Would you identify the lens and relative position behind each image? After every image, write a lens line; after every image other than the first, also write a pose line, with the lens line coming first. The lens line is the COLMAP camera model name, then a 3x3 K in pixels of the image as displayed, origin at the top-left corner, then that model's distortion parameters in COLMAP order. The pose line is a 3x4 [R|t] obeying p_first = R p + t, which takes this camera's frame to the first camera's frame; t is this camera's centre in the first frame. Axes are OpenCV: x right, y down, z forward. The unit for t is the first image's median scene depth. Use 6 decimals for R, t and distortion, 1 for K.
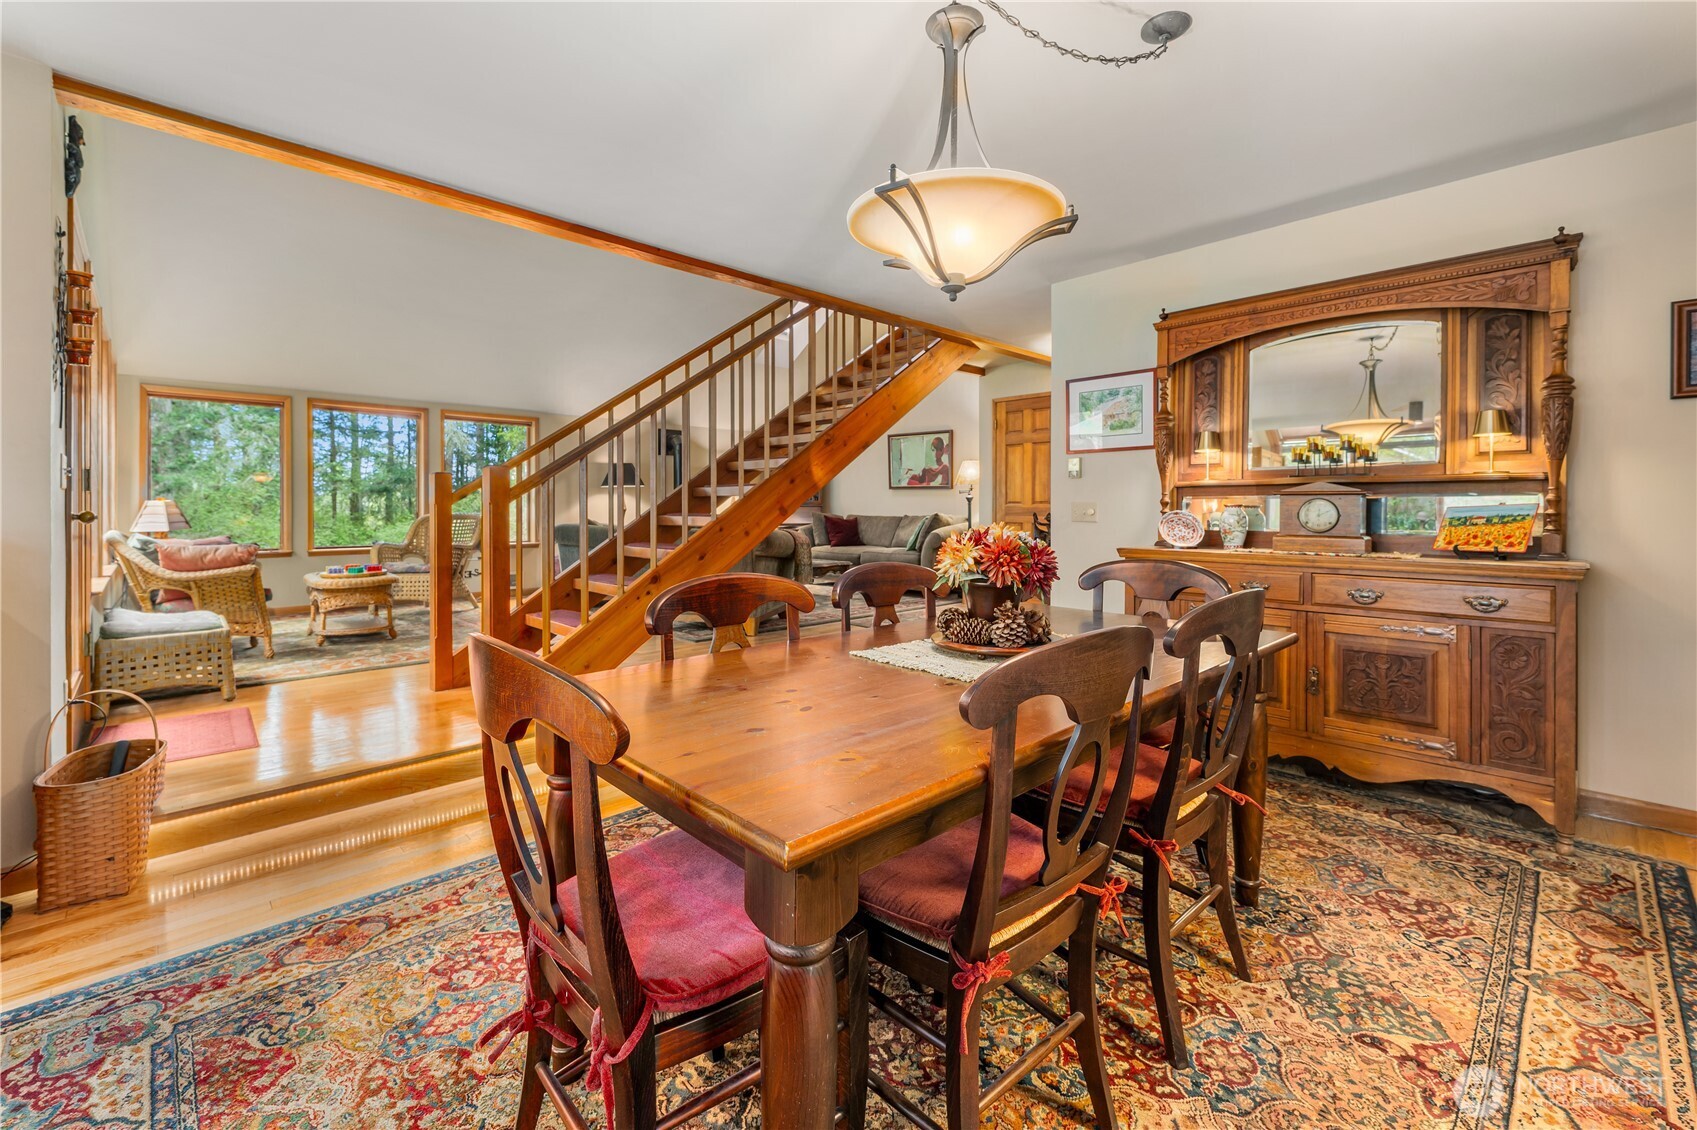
lens RADIAL K [[715.7, 0, 849.5], [0, 715.7, 503.9], [0, 0, 1]] dist [-0.000179, -0.000602]
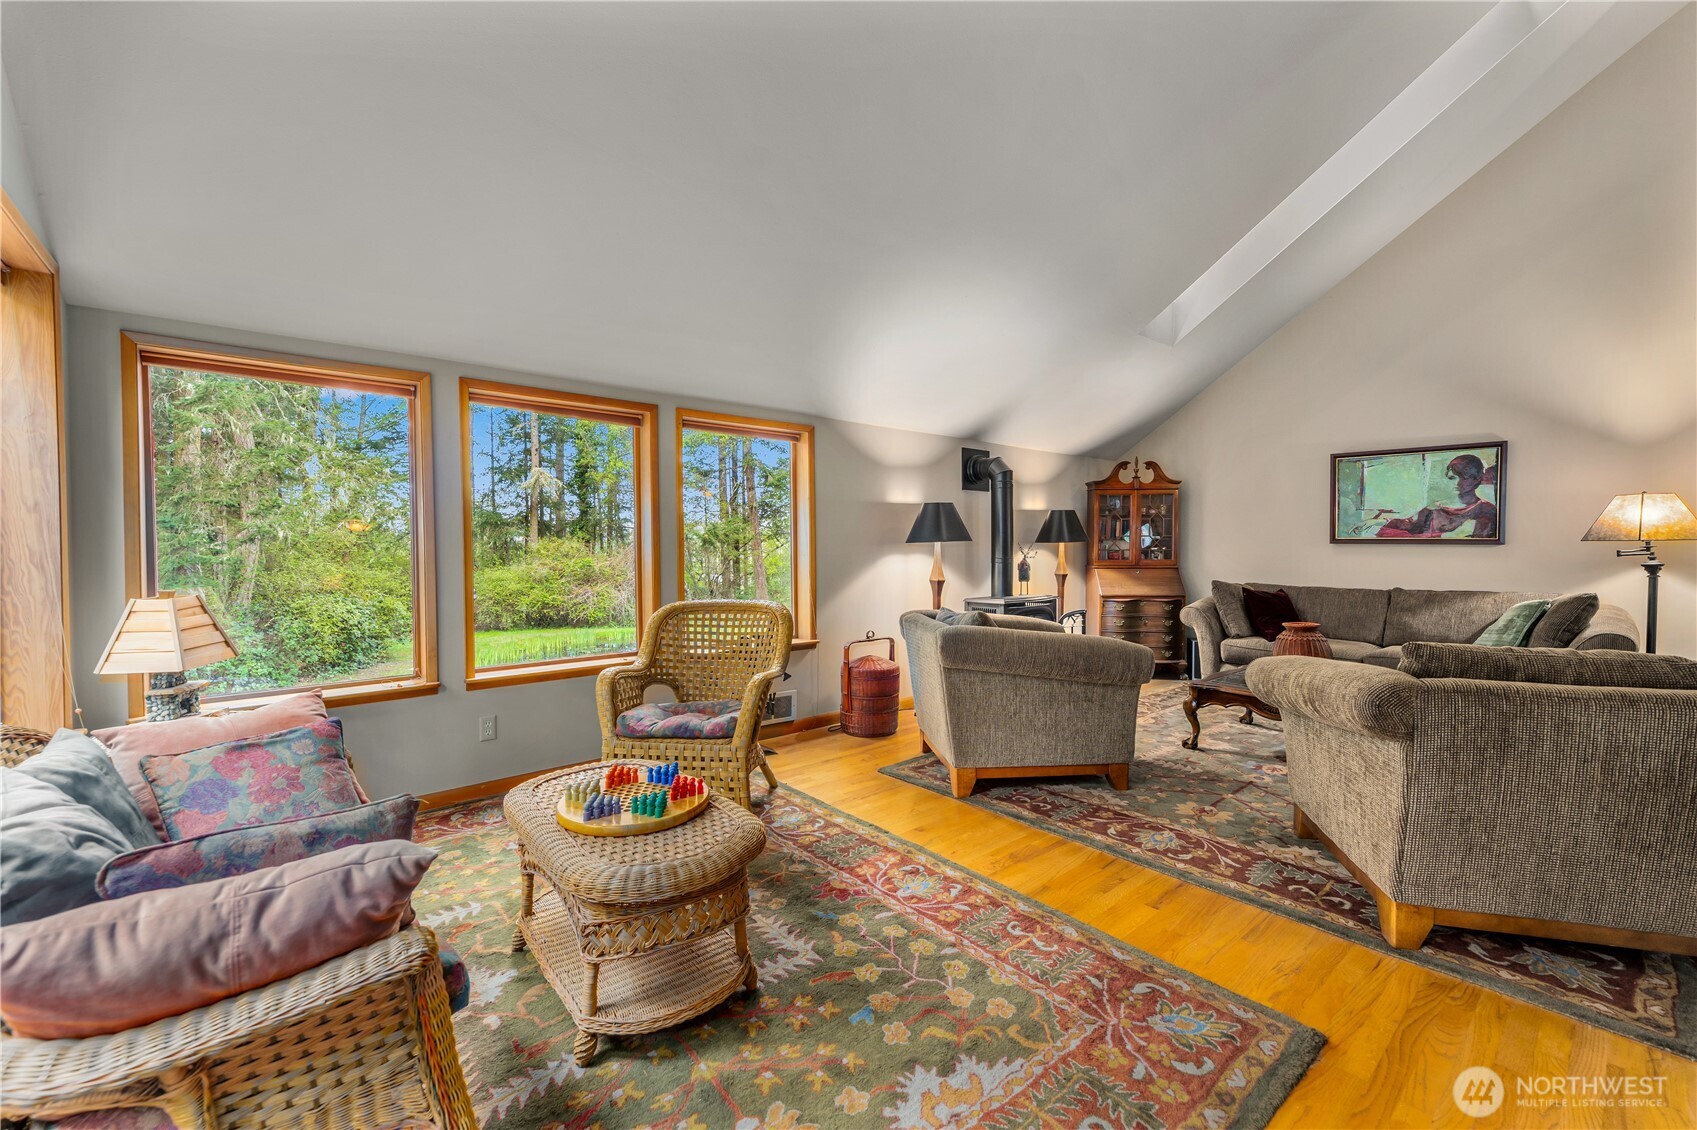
lens RADIAL K [[709.0, 0, 844.5], [0, 709.0, 555.1], [0, 0, 1]] dist [0.003188, -0.000716]
pose [[0.997074, -0.000864, -0.076441, -0.668685], [0.002024, 0.999884, 0.015100, -0.043326], [0.076419, -0.015211, 0.996960, 0.771765]]
